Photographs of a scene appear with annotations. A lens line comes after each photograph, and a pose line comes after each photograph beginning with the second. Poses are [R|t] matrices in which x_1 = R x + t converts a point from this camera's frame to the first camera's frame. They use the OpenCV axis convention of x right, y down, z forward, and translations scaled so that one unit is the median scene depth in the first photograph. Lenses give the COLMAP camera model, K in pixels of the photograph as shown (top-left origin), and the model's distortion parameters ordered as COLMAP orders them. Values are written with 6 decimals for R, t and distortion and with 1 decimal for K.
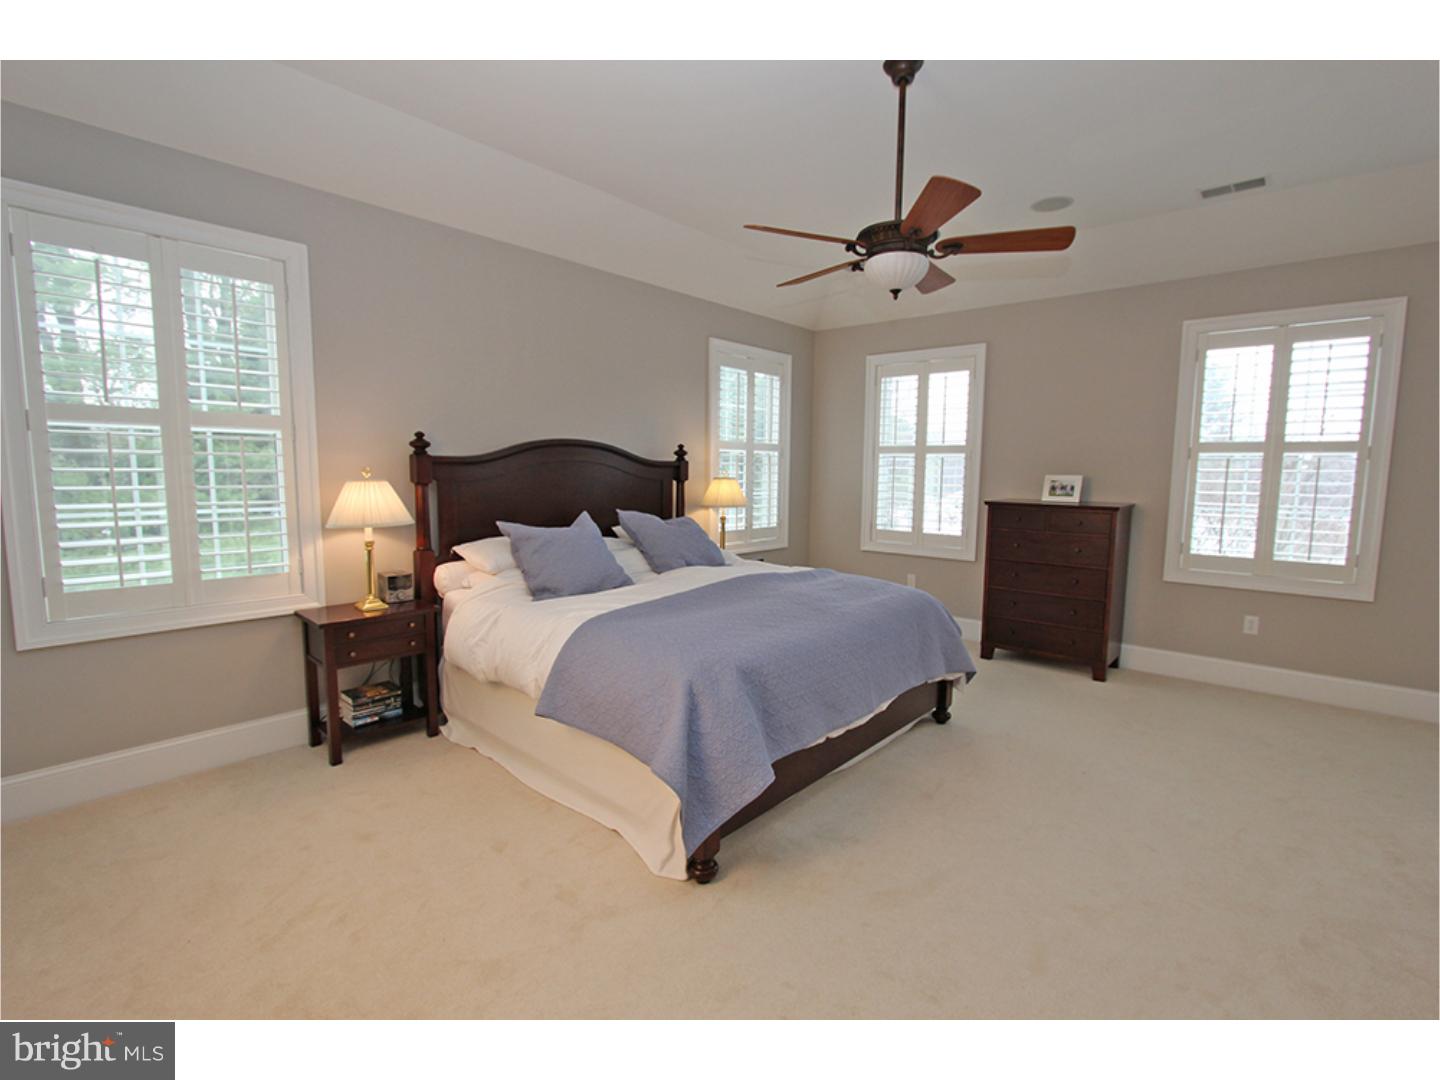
lens RADIAL K [[660.0, 0, 715.2], [0, 660.0, 539.2], [0, 0, 1]] dist [-0.003323, -0.000410]
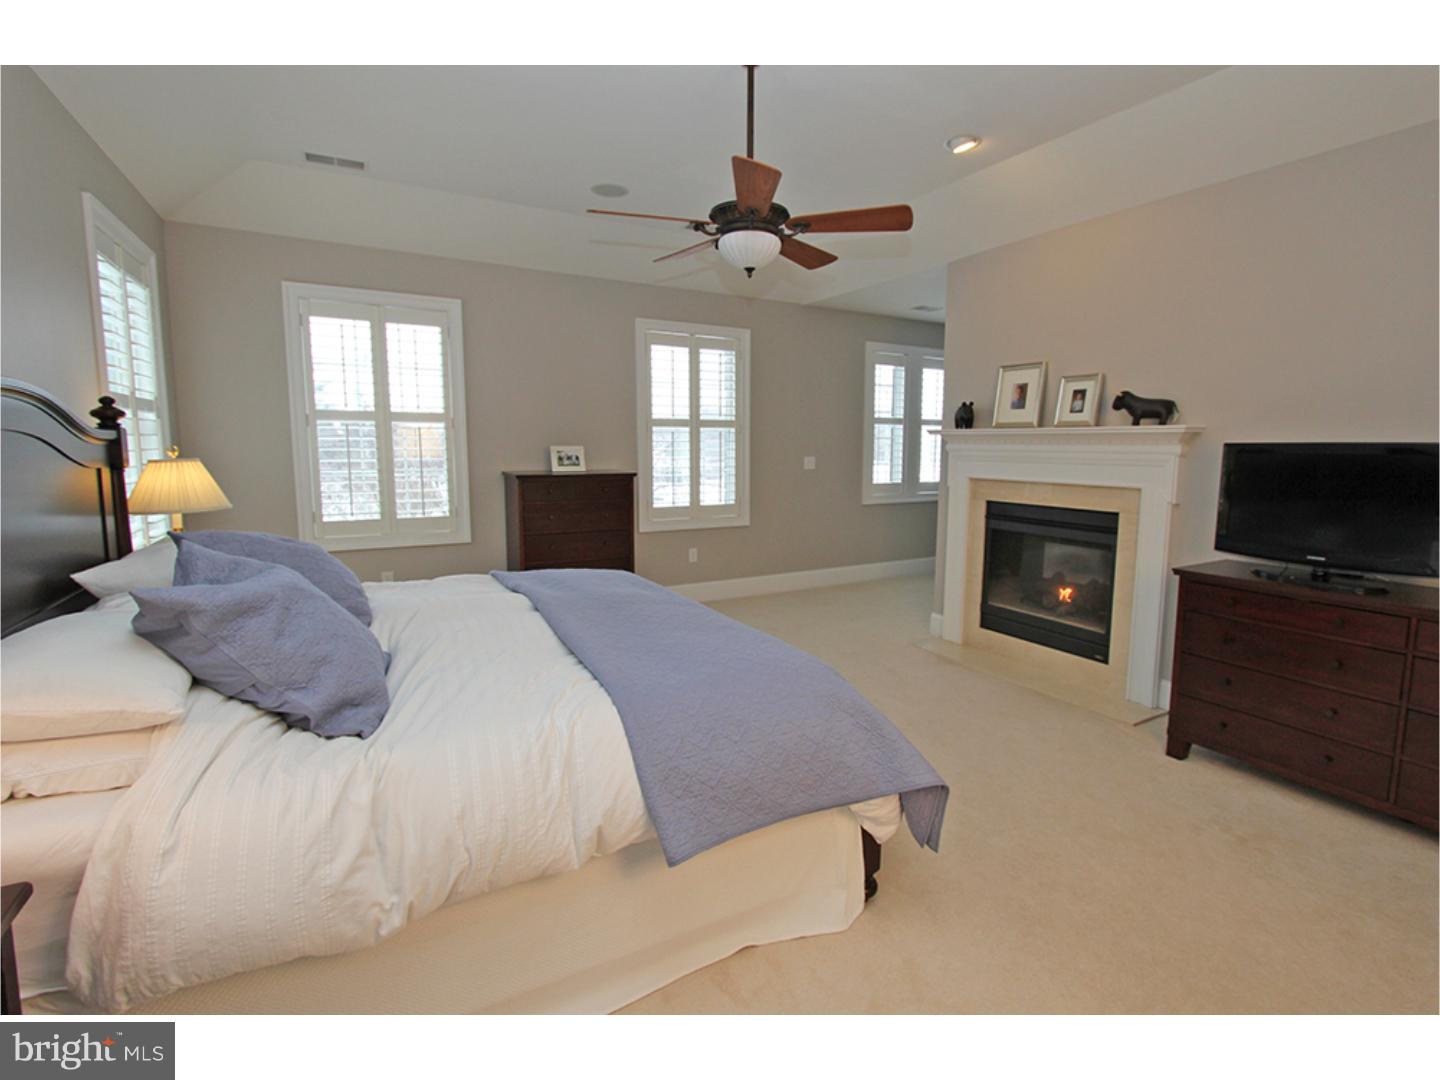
lens RADIAL K [[693.3, 0, 759.8], [0, 693.3, 527.6], [0, 0, 1]] dist [-0.018980, 0.001257]
pose [[0.307253, -0.124090, 0.943503, -0.424164], [0.098796, 0.990264, 0.098067, -0.045615], [-0.946485, 0.063083, 0.316521, 0.366152]]
